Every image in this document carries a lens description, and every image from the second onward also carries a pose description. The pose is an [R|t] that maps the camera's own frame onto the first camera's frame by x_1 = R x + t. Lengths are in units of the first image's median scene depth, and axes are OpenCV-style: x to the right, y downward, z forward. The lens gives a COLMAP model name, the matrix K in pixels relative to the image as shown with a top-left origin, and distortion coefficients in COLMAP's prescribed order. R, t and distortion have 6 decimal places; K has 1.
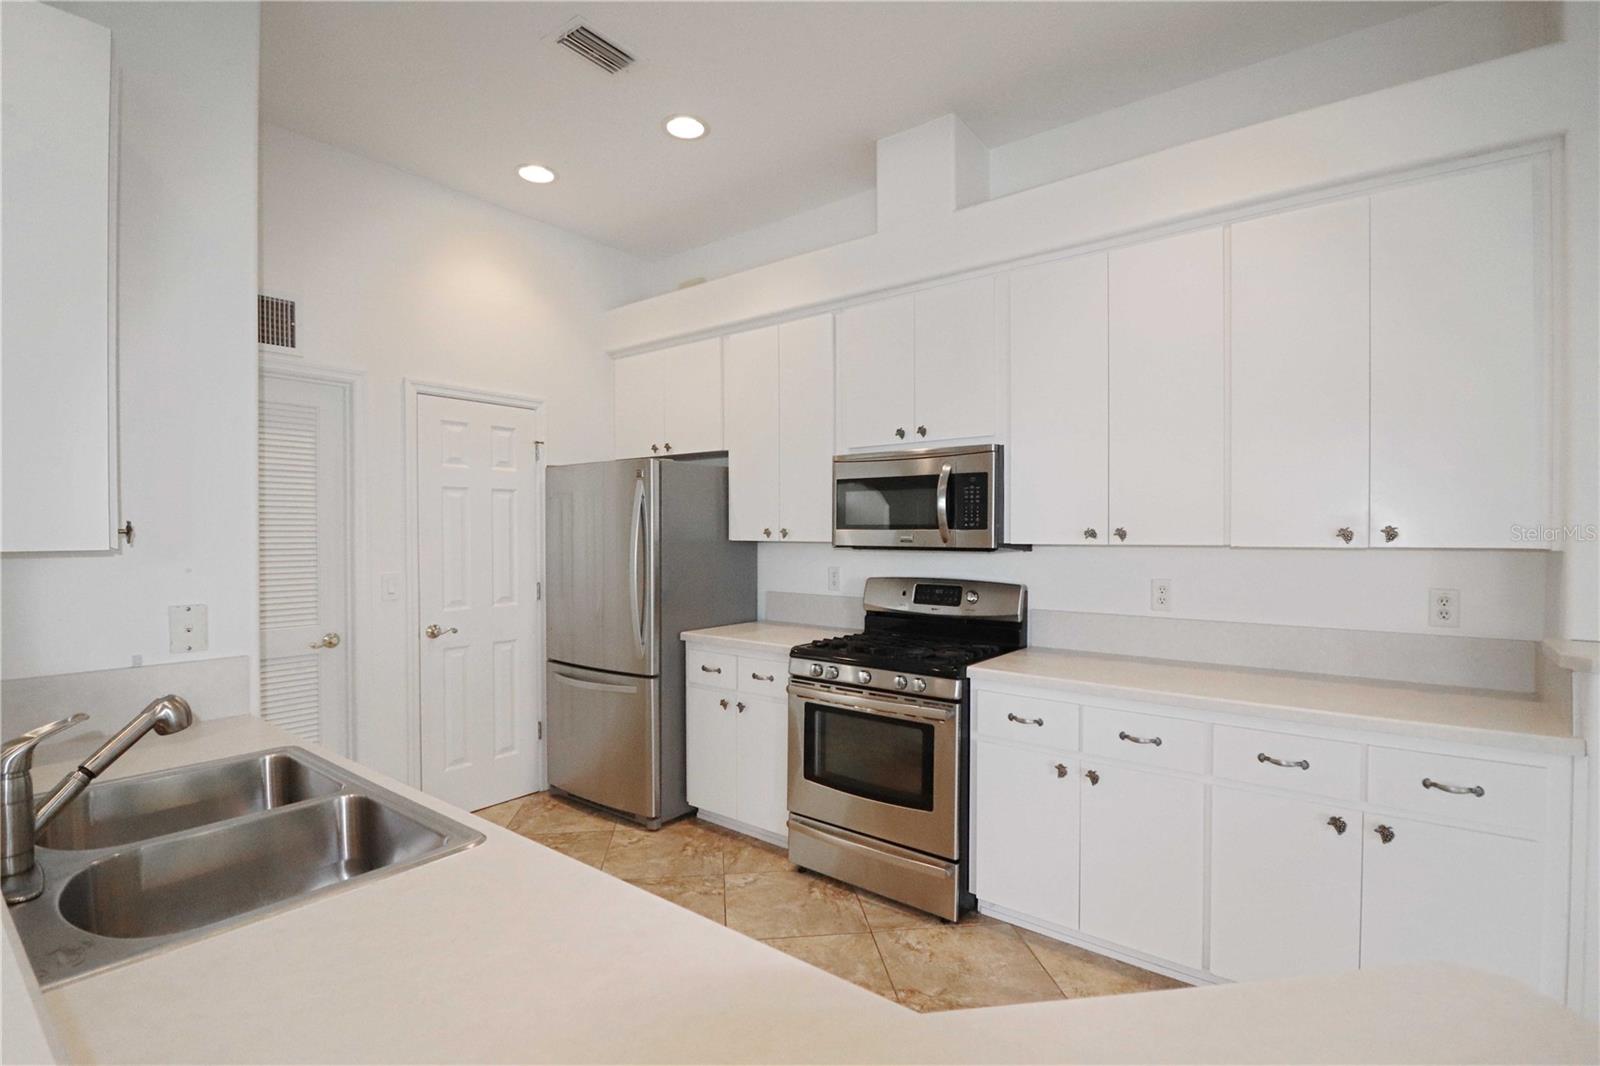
lens RADIAL K [[737.5, 0, 798.4], [0, 737.5, 541.8], [0, 0, 1]] dist [-0.019649, -0.000460]
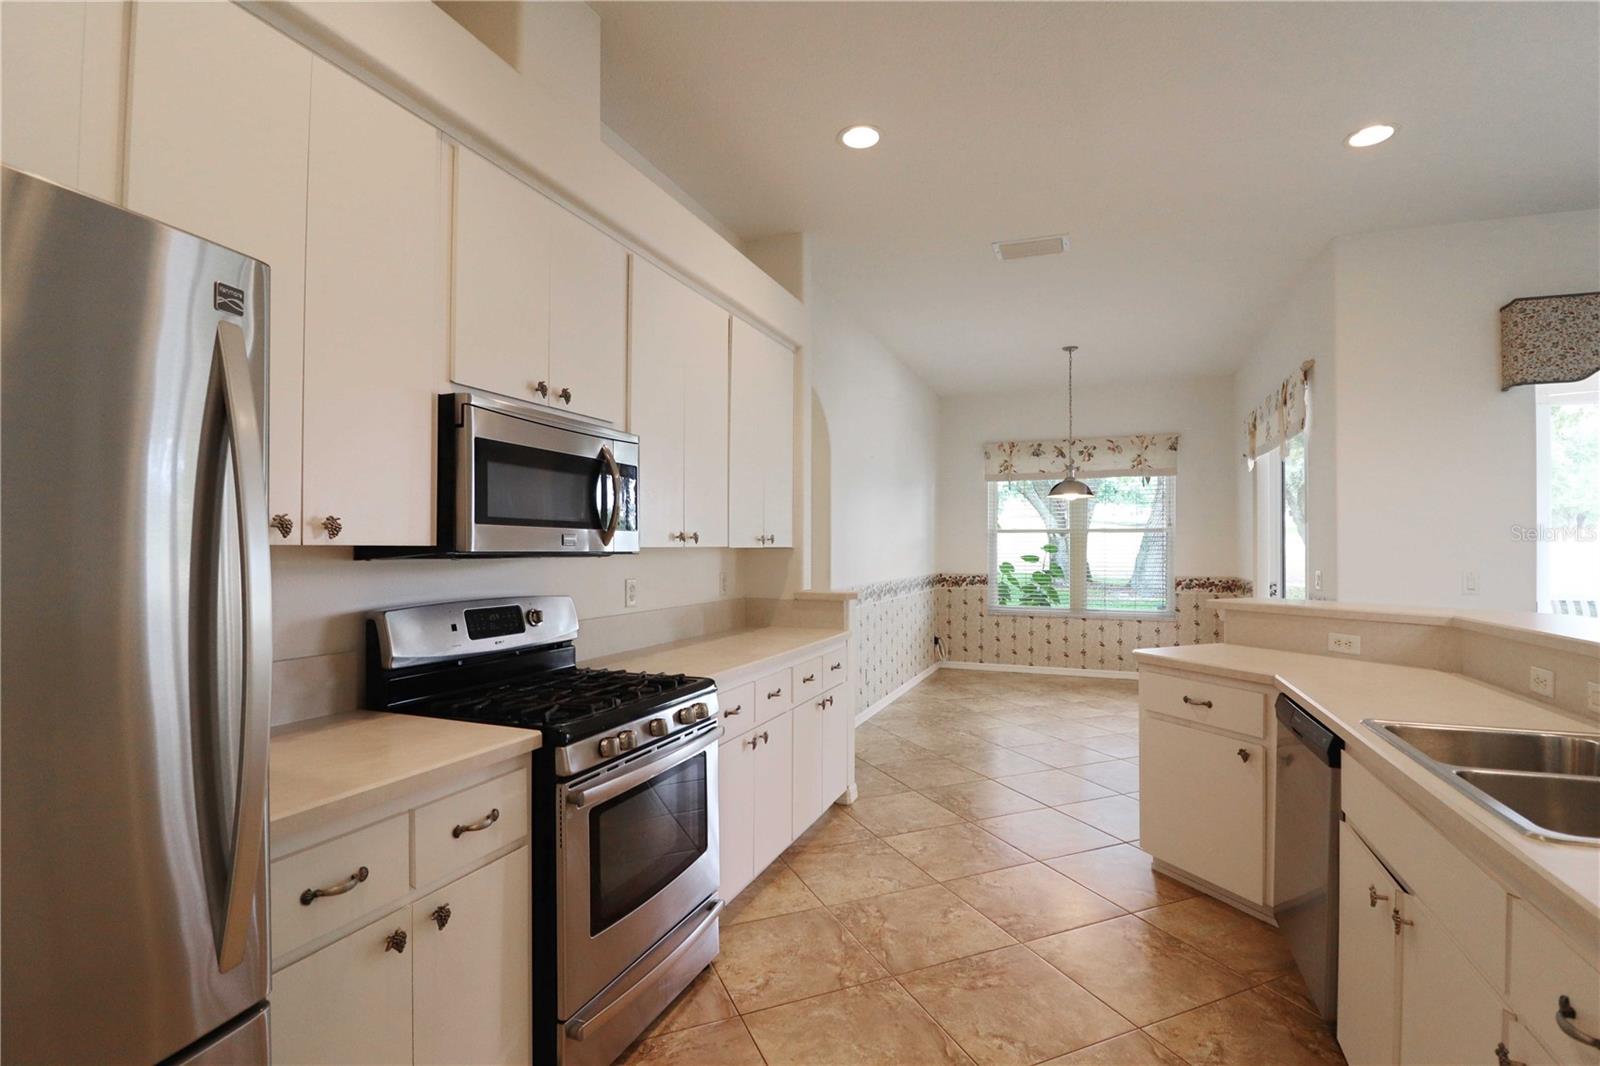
lens RADIAL K [[737.5, 0, 805.6], [0, 737.5, 539.8], [0, 0, 1]] dist [-0.019649, -0.000460]
pose [[-0.276741, 0.009066, 0.960902, -0.594311], [0.009440, 0.999933, -0.006715, 0.001658], [-0.960898, 0.007213, -0.276808, 0.954129]]
